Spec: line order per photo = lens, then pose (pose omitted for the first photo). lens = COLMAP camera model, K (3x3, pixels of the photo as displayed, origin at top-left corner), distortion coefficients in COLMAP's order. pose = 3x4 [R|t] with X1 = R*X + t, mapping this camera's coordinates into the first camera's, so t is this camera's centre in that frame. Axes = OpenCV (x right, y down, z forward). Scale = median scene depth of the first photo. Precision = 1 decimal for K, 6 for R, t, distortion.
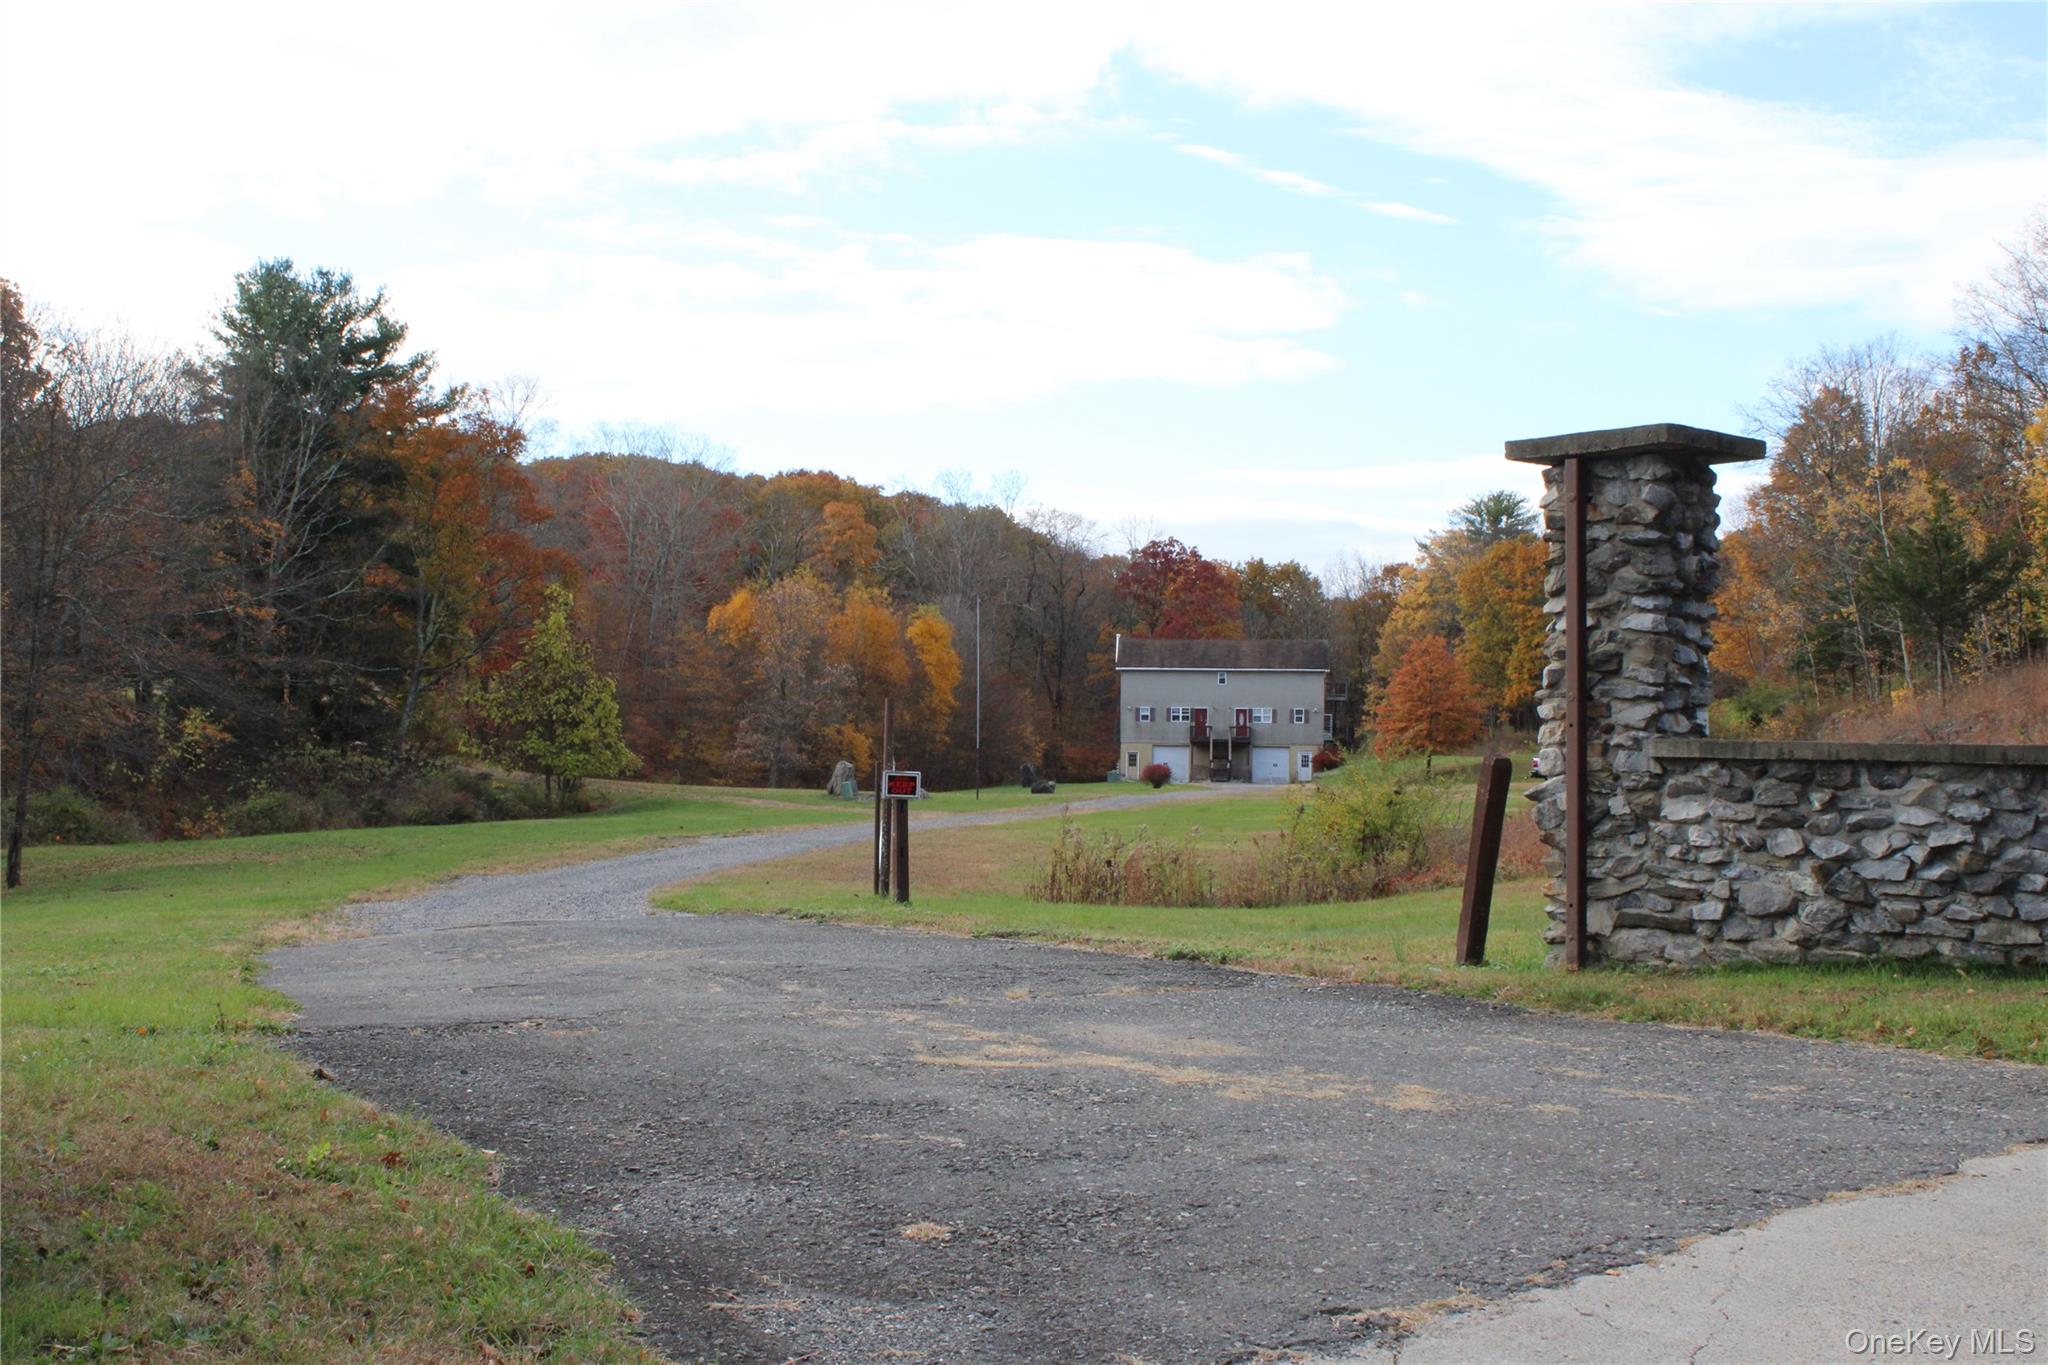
lens RADIAL K [[2488.9, 0, 1024.0], [0, 2488.9, 682.5], [0, 0, 1]] dist [-0.031047, -0.001847]
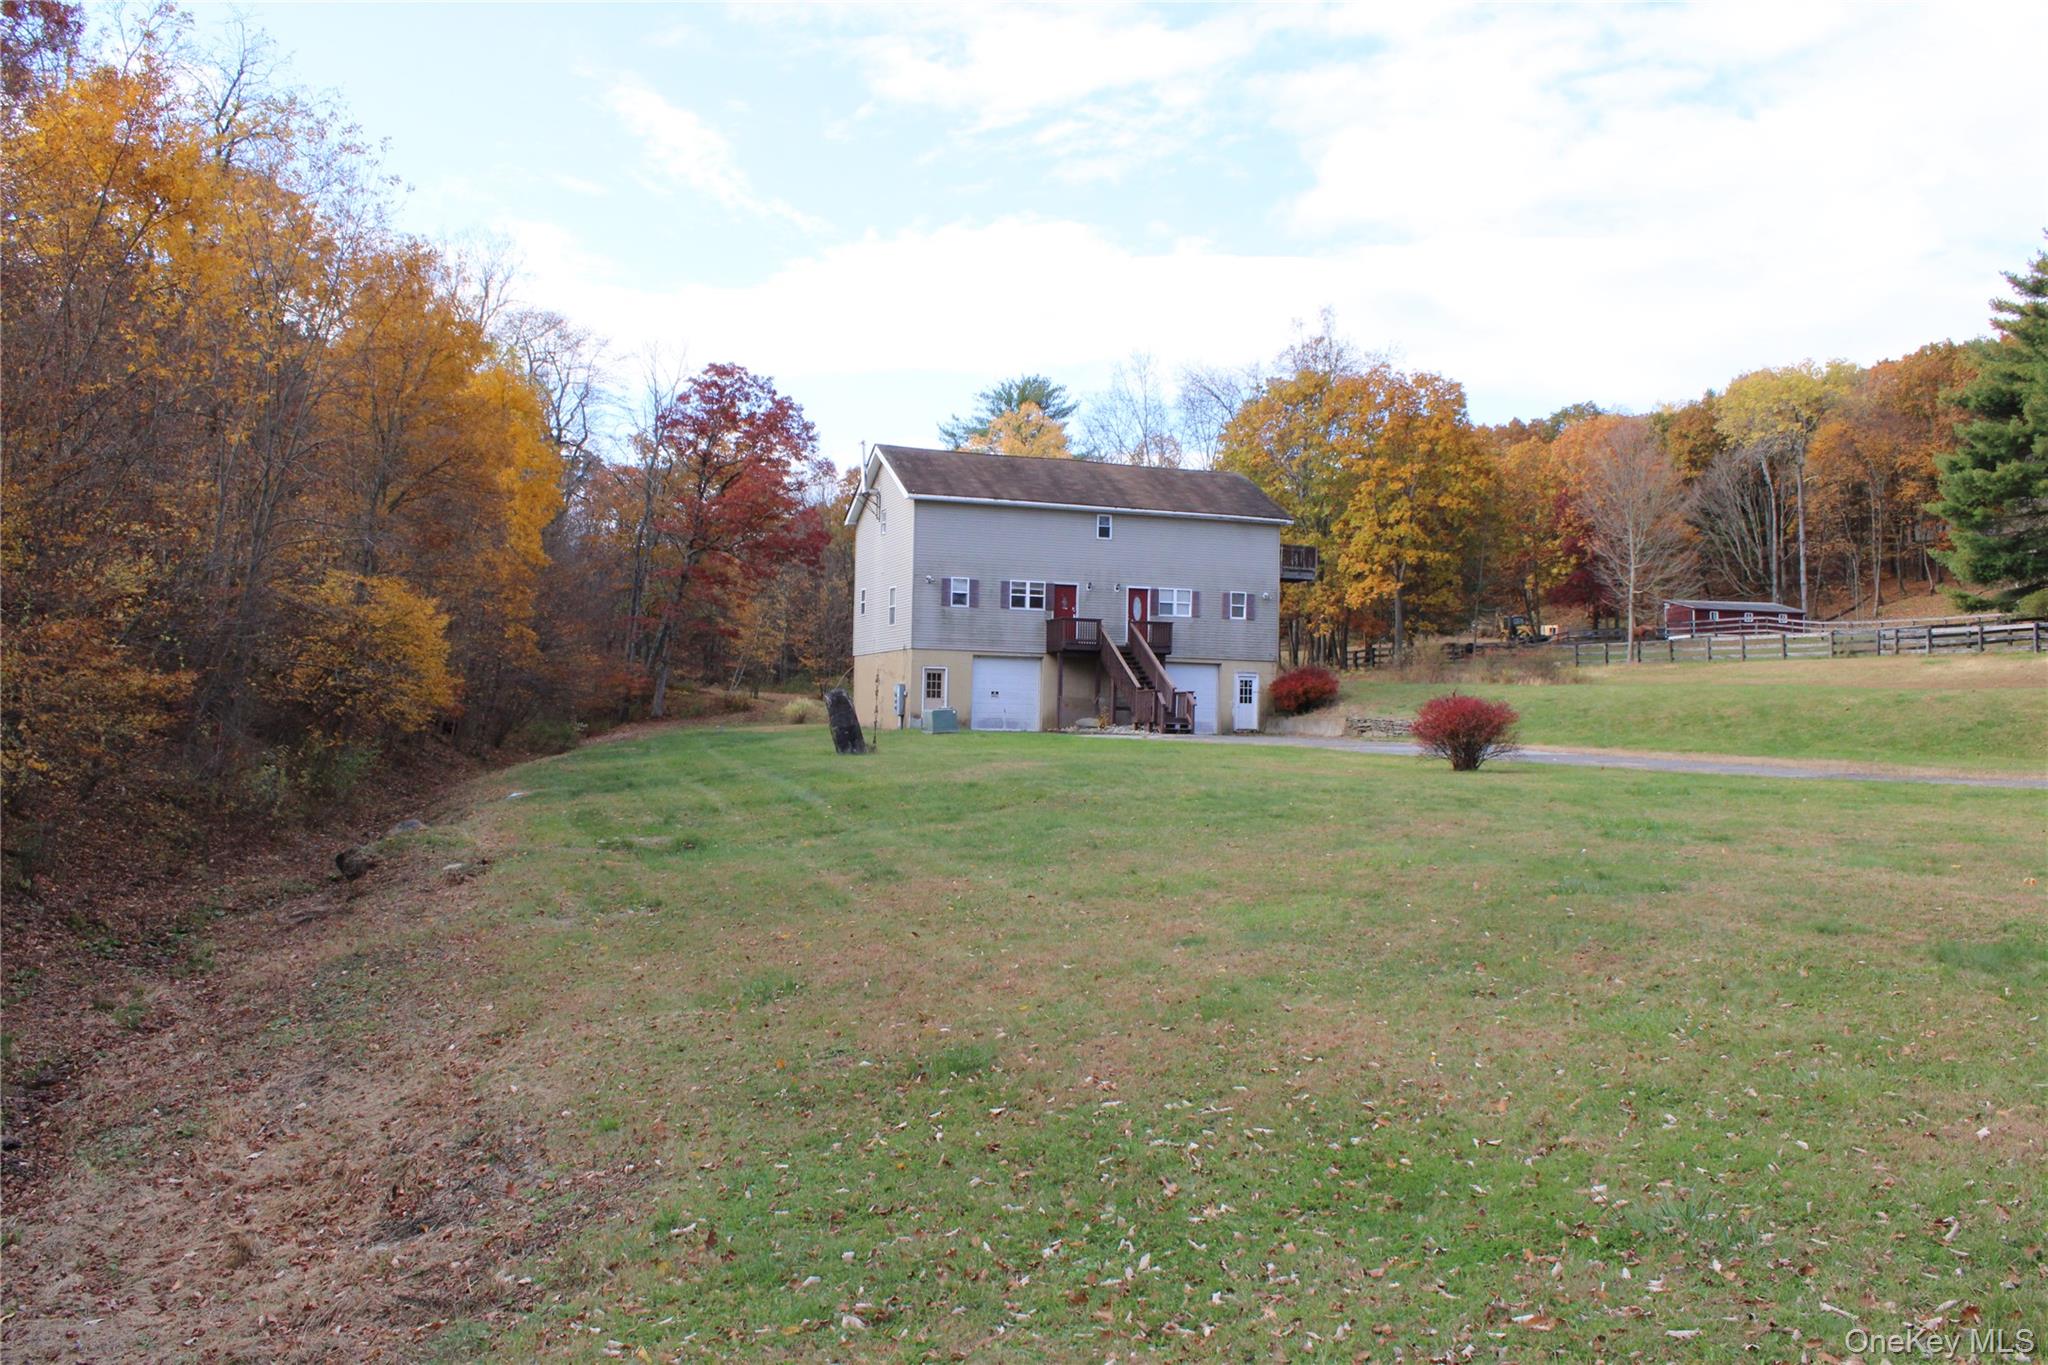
lens RADIAL K [[1703.8, 0, 987.3], [0, 1703.8, 703.5], [0, 0, 1]] dist [-0.170387, 0.153815]
pose [[0.906686, 0.010040, 0.421686, -0.116848], [-0.024586, 0.999275, 0.029073, 0.033054], [-0.421088, -0.036728, 0.906276, 0.922282]]
